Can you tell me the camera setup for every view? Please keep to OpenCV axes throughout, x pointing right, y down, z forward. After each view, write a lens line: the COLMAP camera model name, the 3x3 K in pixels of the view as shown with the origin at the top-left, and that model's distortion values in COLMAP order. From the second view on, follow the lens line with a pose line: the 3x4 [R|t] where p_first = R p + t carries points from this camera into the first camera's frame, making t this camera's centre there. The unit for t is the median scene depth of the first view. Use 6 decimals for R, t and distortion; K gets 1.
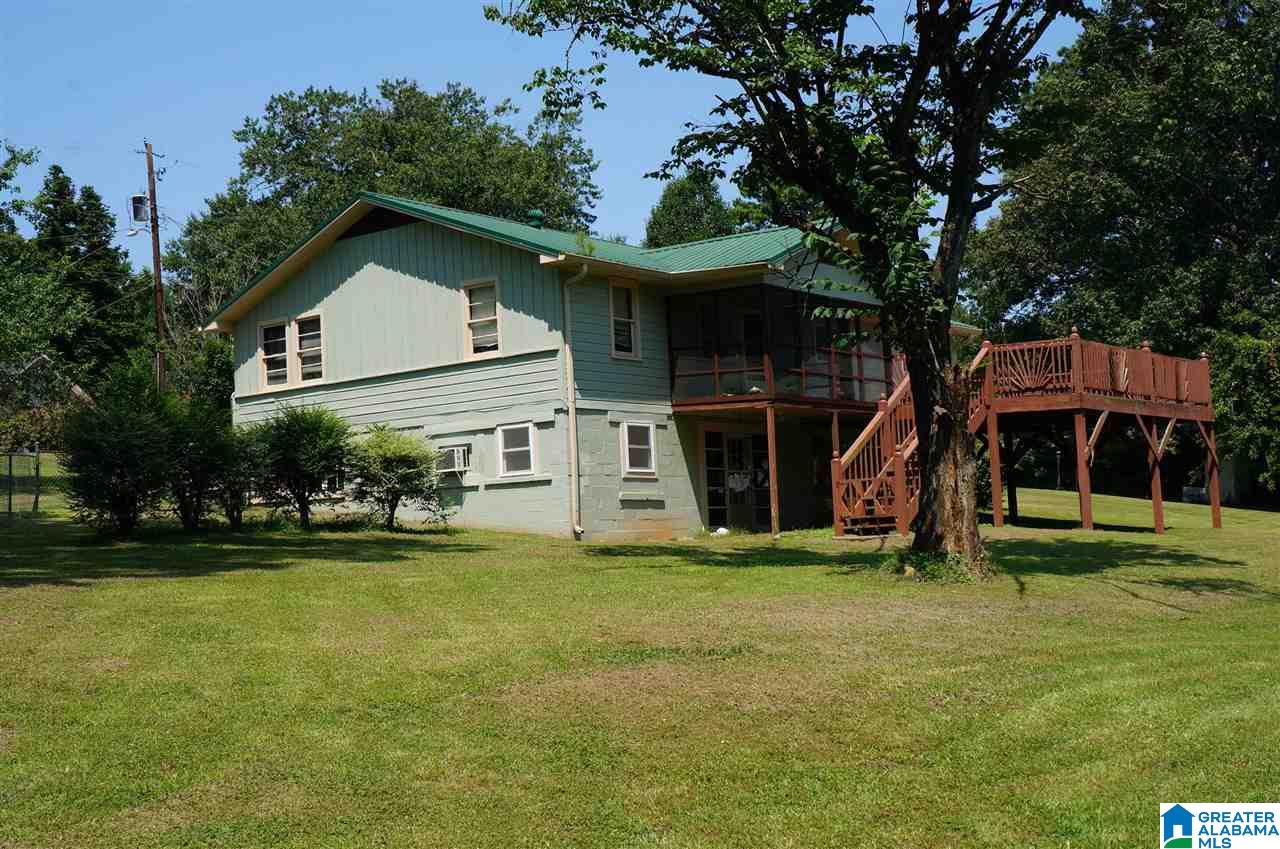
lens RADIAL K [[1603.1, 0, 640.0], [0, 1603.1, 424.5], [0, 0, 1]] dist [0.116110, 0.056389]
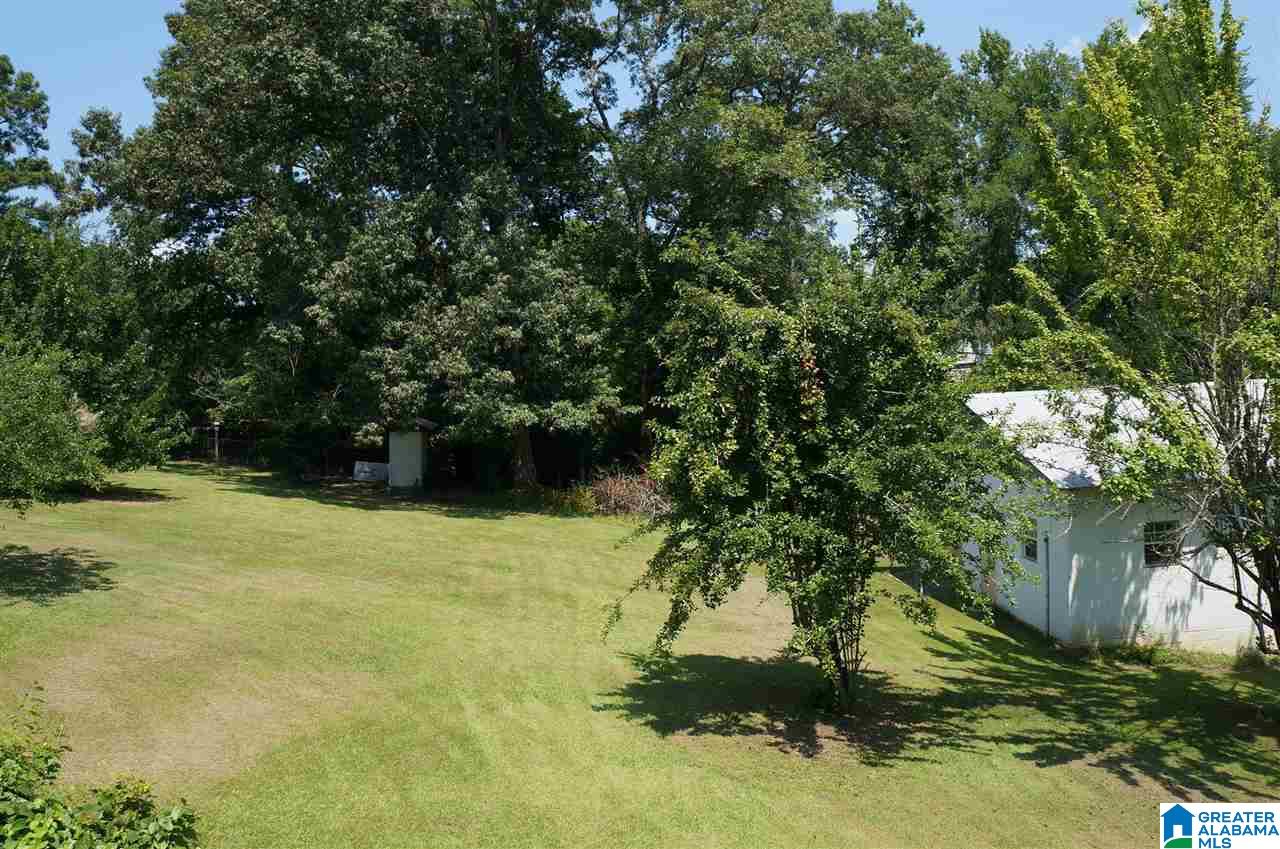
lens RADIAL K [[995.9, 0, 640.0], [0, 995.9, 424.5], [0, 0, 1]] dist [-0.181579, 0.132360]
pose [[0.765856, 0.002023, 0.643008, 0.127213], [-0.052645, 0.996835, 0.059567, -0.024108], [-0.640853, -0.079471, 0.763539, 0.568954]]
